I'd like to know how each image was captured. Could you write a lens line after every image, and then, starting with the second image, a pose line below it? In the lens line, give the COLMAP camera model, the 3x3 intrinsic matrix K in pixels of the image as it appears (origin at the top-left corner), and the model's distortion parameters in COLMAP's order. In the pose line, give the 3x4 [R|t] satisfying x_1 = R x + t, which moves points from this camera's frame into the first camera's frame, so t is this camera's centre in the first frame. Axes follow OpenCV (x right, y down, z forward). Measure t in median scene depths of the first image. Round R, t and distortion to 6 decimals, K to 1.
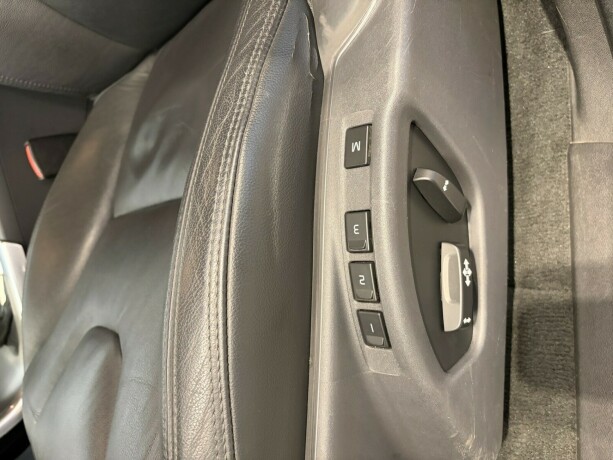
lens RADIAL K [[468.1, 0, 306.1], [0, 468.1, 228.5], [0, 0, 1]] dist [0.017630, -0.007452]
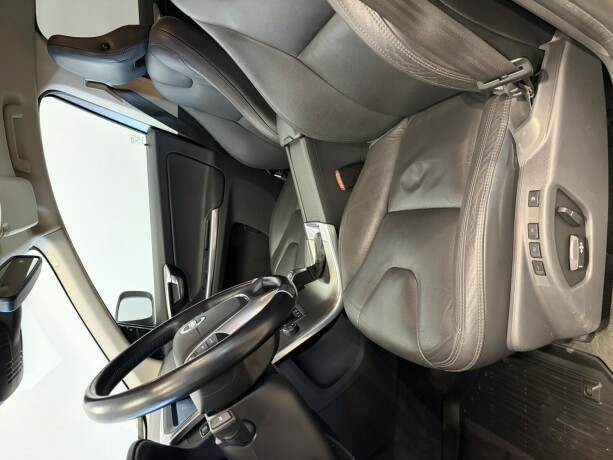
lens RADIAL K [[468.1, 0, 308.1], [0, 468.1, 230.8], [0, 0, 1]] dist [0.017630, -0.007452]
pose [[0.944465, 0.012578, -0.328371, -0.210116], [0.014154, 0.996783, 0.078894, -0.214128], [0.328307, -0.079160, 0.941248, -1.837990]]
